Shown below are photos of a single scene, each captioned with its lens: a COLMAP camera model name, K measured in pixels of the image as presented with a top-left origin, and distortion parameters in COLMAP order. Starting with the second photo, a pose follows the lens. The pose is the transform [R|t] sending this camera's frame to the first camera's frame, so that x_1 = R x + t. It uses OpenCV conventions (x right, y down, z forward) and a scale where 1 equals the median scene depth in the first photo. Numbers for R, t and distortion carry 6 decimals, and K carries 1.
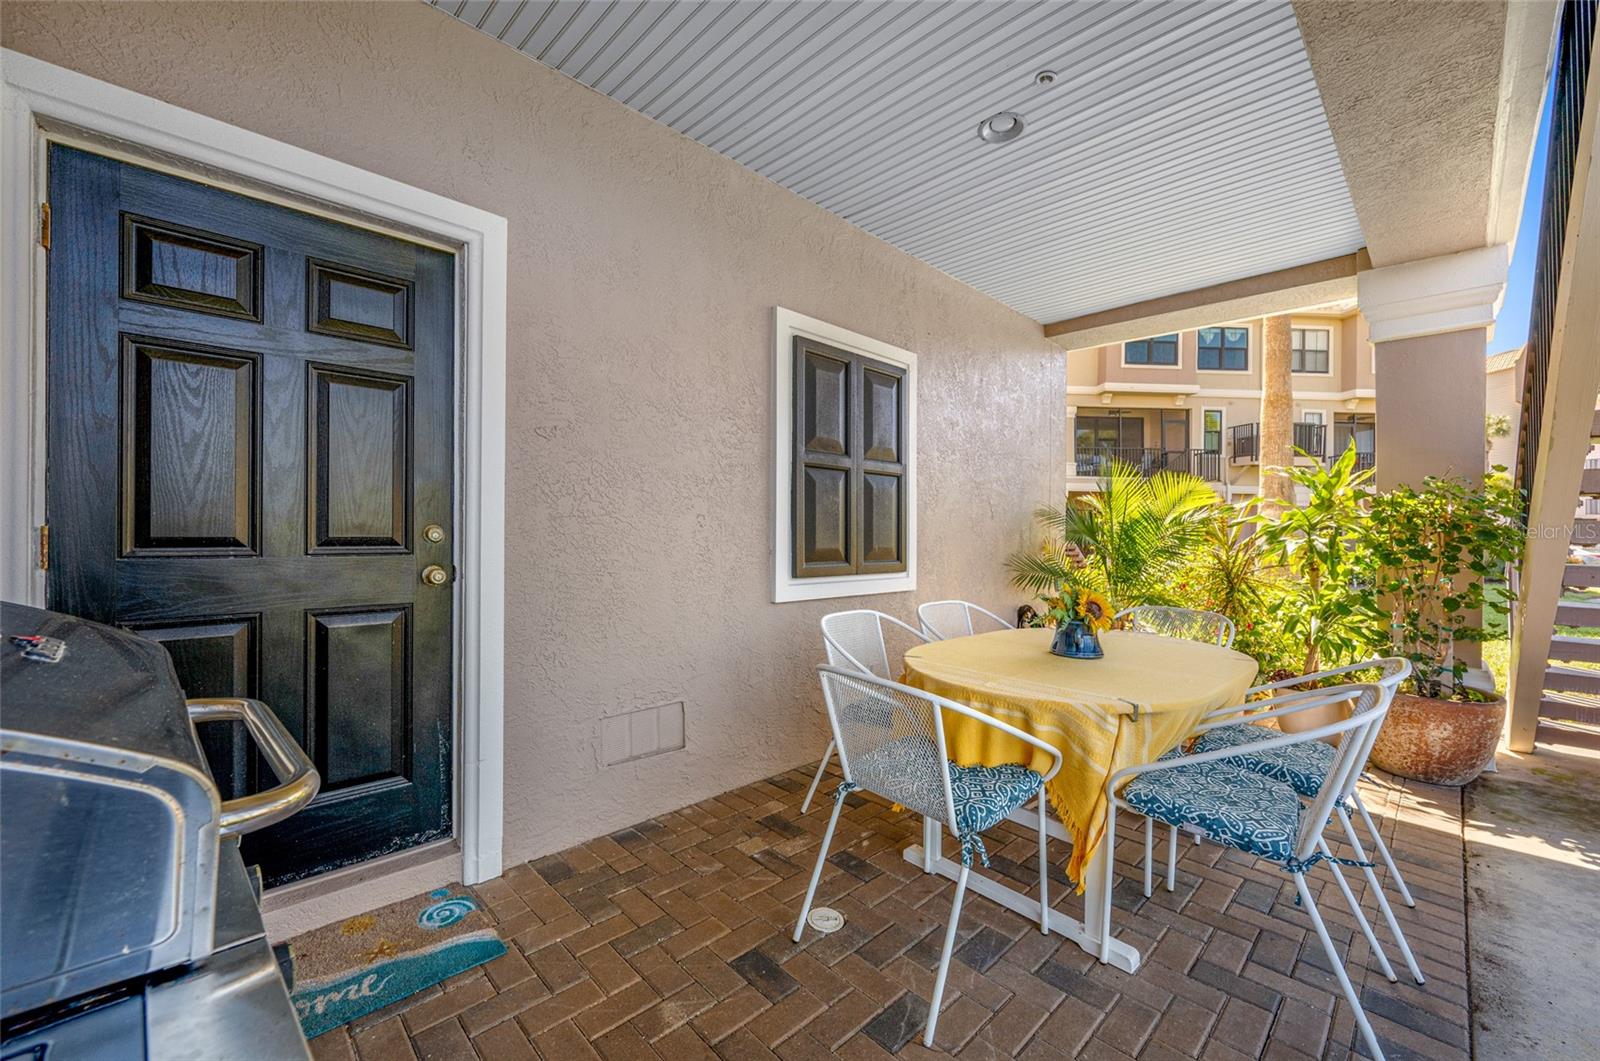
lens RADIAL K [[634.7, 0, 803.2], [0, 634.7, 524.2], [0, 0, 1]] dist [0.001132, 0.000096]
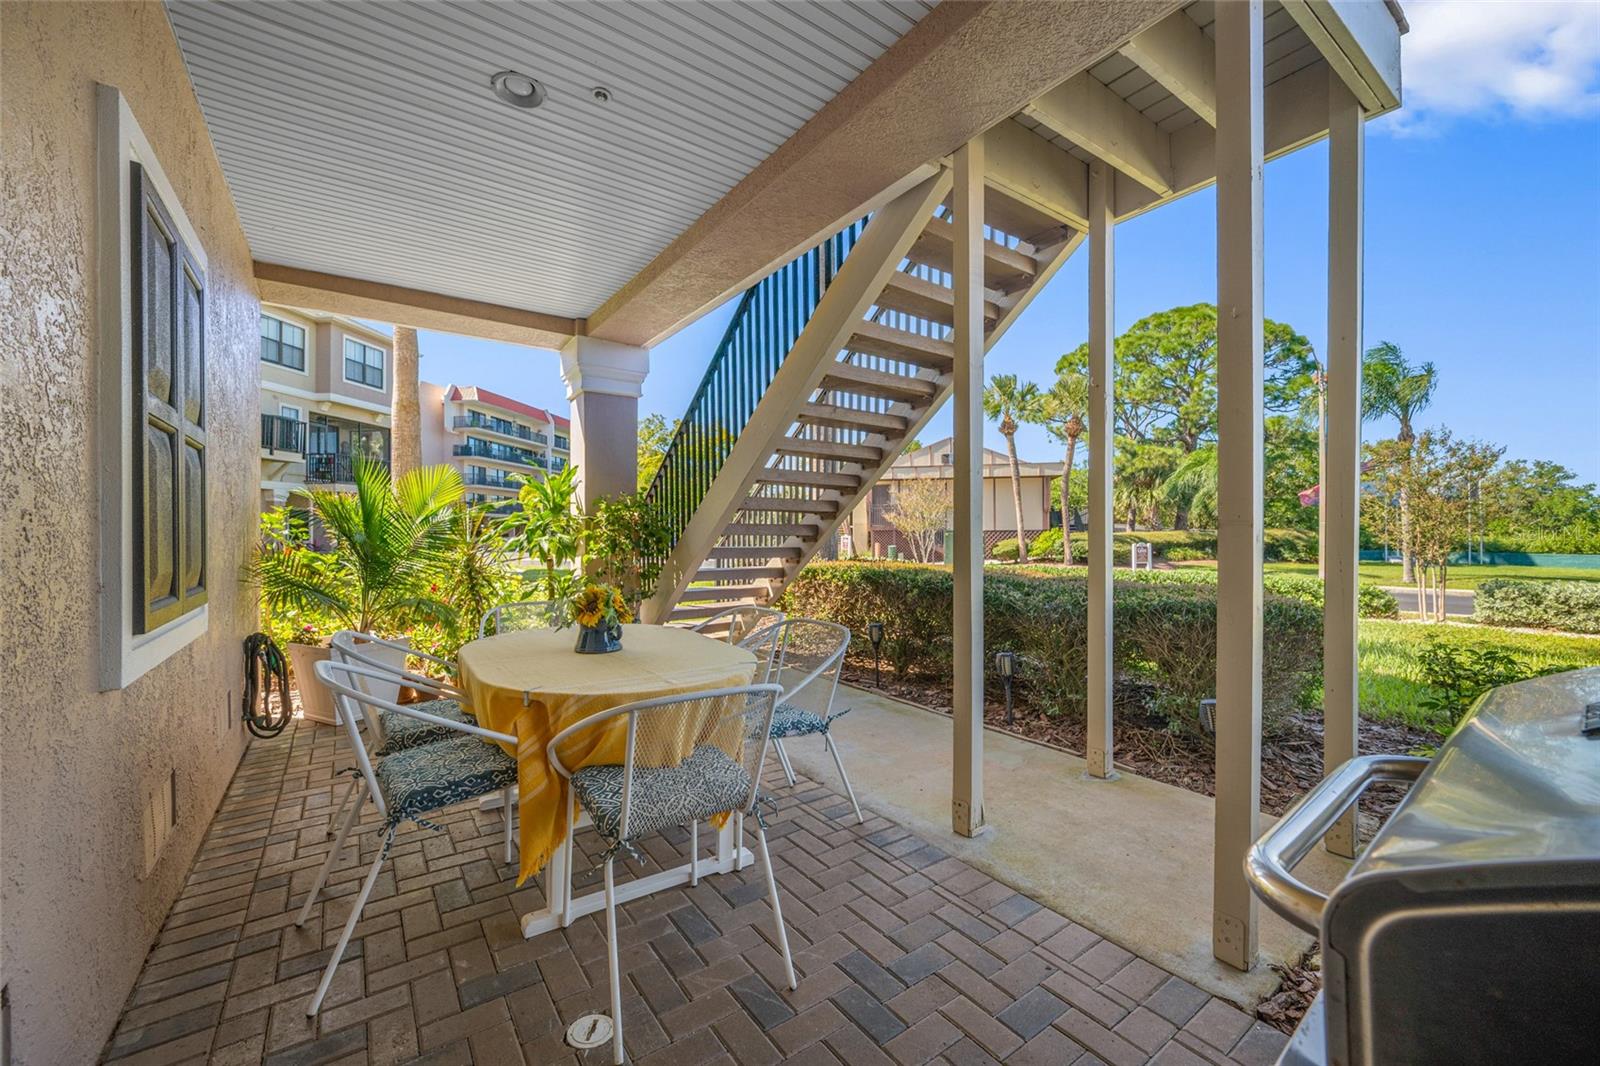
lens RADIAL K [[634.7, 0, 803.2], [0, 634.7, 526.7], [0, 0, 1]] dist [0.001132, 0.000096]
pose [[0.150268, -0.010497, 0.988590, -0.315227], [-0.001488, 0.999940, 0.010844, -0.007735], [-0.988644, -0.003101, 0.150243, 0.278577]]
